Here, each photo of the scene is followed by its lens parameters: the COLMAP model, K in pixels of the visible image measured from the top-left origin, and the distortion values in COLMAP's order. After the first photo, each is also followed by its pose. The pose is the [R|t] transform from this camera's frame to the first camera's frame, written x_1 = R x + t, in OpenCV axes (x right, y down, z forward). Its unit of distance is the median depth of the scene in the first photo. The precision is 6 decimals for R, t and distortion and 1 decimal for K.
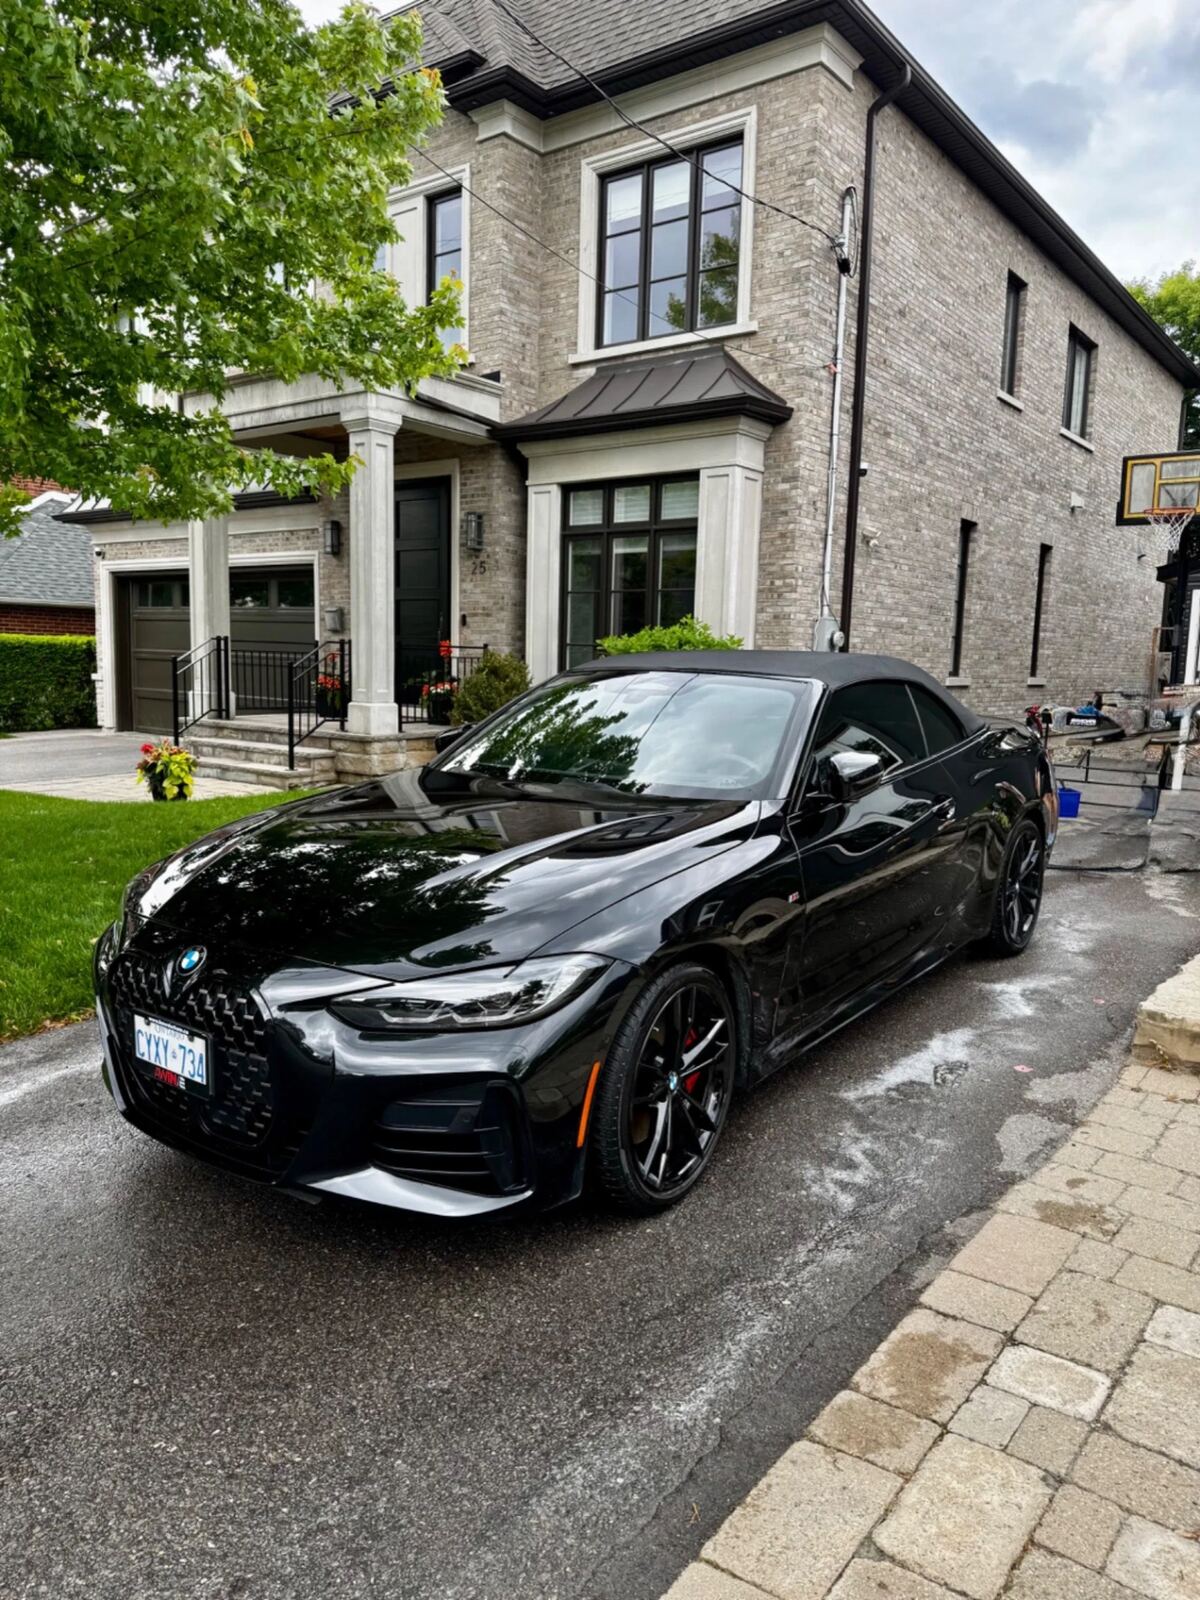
lens RADIAL K [[1139.9, 0, 600.0], [0, 1139.9, 800.0], [0, 0, 1]] dist [0.065595, -0.106584]
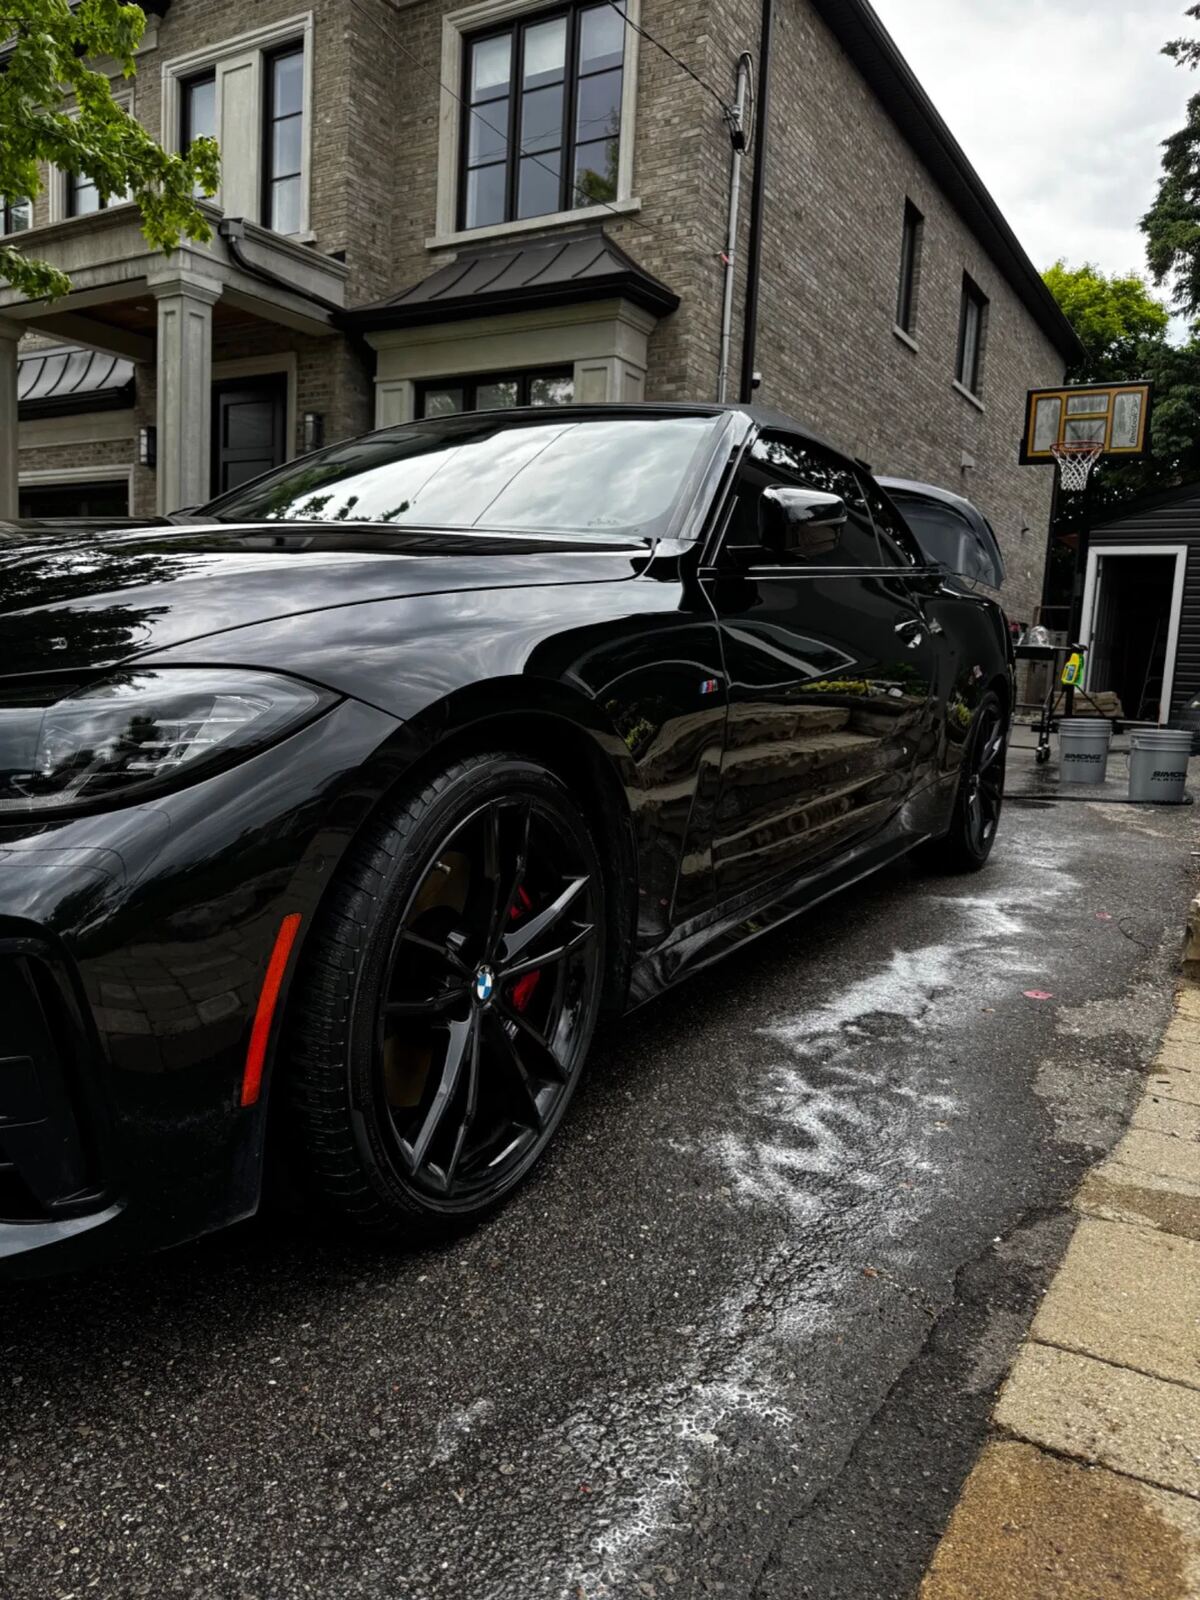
lens RADIAL K [[1139.9, 0, 600.0], [0, 1139.9, 800.0], [0, 0, 1]] dist [0.065595, -0.106584]
pose [[0.994058, 0.011008, 0.108297, 0.016032], [-0.010852, 0.999939, -0.002029, 0.044143], [-0.108313, 0.000842, 0.994116, 0.129782]]
